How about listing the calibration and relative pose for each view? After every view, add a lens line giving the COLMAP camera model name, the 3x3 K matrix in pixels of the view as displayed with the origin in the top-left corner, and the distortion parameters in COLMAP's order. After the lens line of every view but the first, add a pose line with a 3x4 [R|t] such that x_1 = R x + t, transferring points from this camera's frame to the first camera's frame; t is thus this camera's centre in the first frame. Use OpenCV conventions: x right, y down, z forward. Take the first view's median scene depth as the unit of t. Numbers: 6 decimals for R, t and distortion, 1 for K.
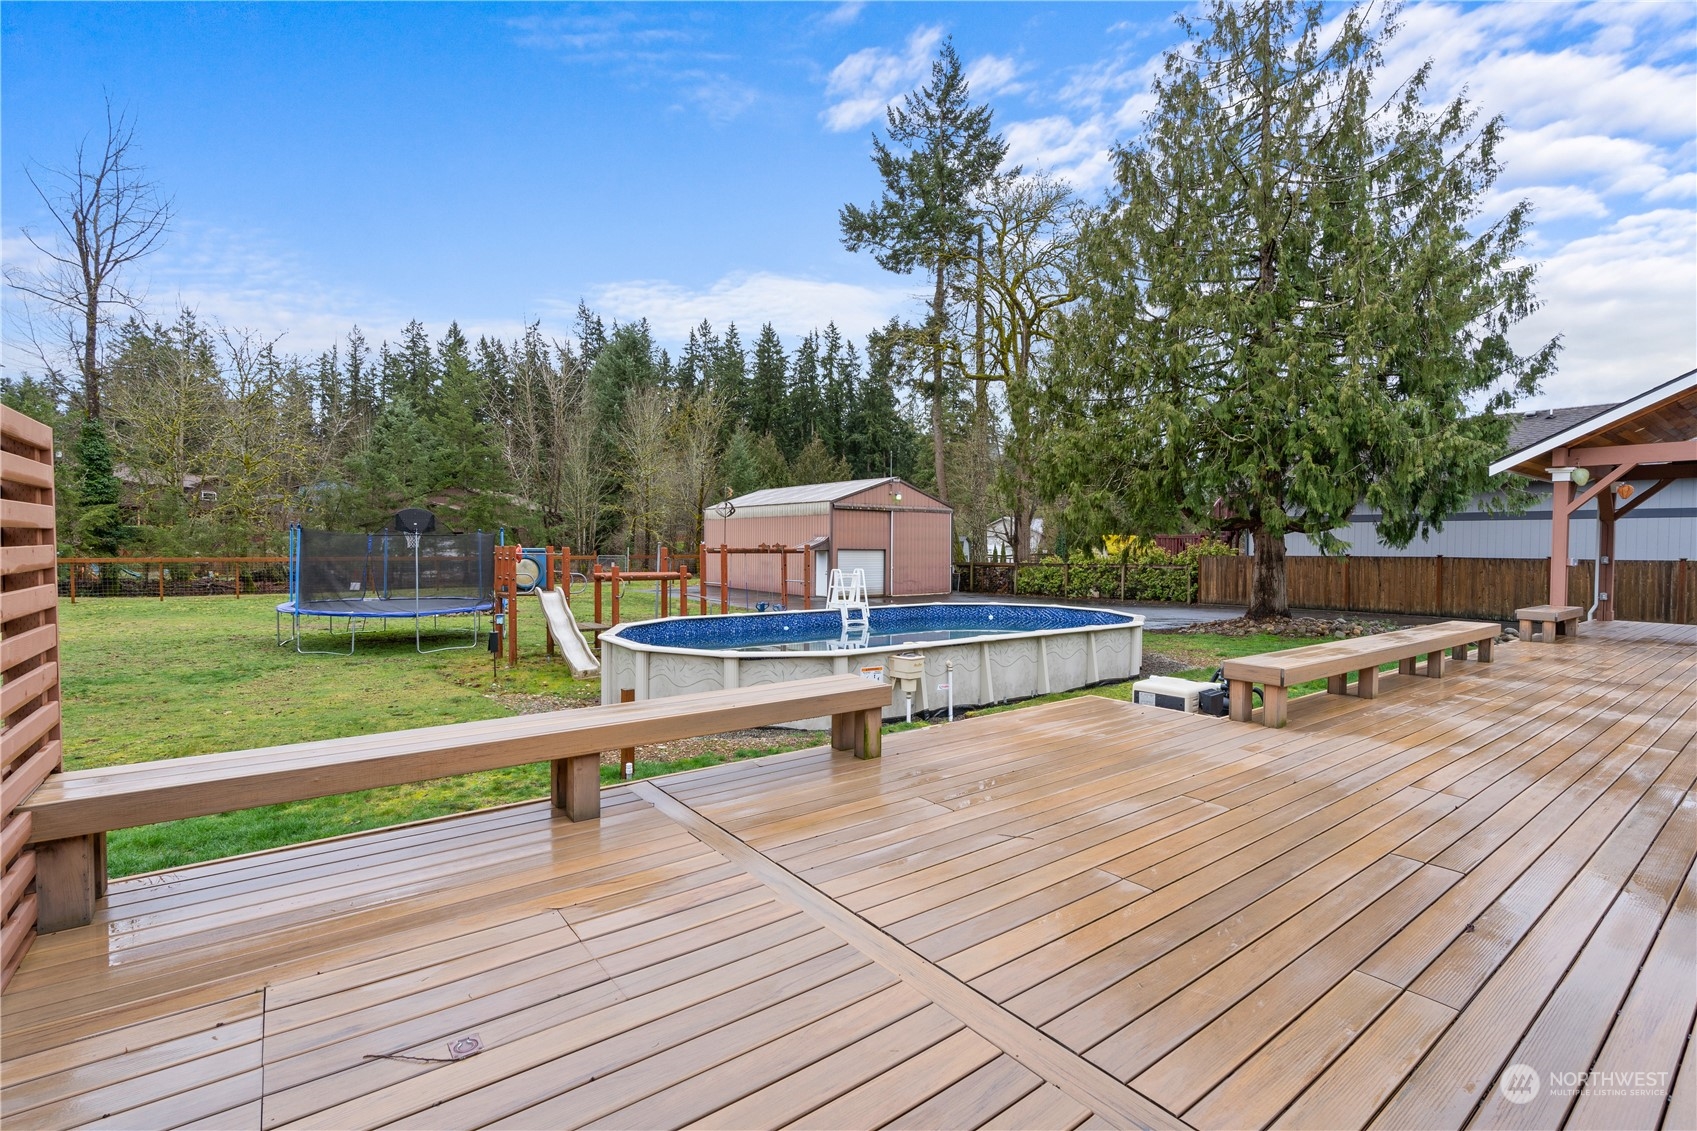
lens RADIAL K [[766.2, 0, 857.3], [0, 766.2, 556.5], [0, 0, 1]] dist [0.000809, 0.000249]
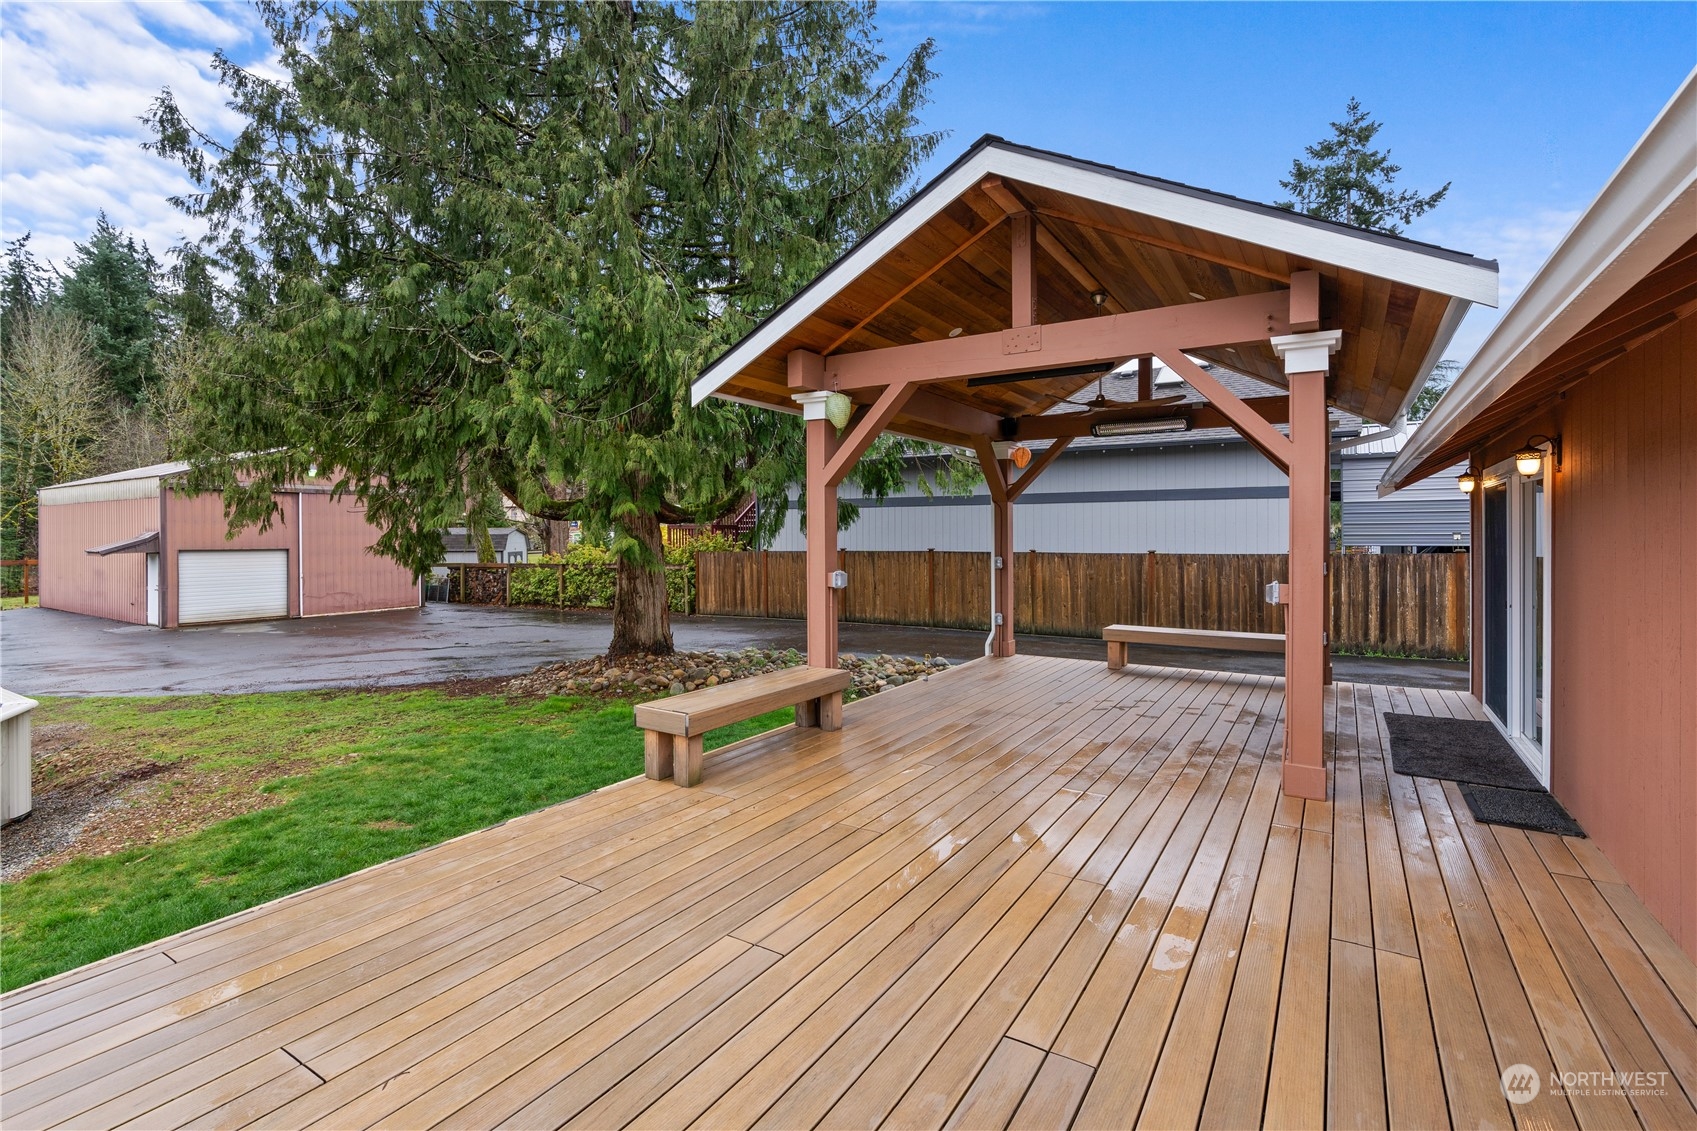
lens RADIAL K [[779.2, 0, 849.2], [0, 779.2, 529.8], [0, 0, 1]] dist [-0.000354, 0.000030]
pose [[0.940376, -0.009877, 0.339994, 0.486180], [0.016802, 0.999707, -0.017432, -0.010587], [-0.339723, 0.022105, 0.940266, 0.325312]]
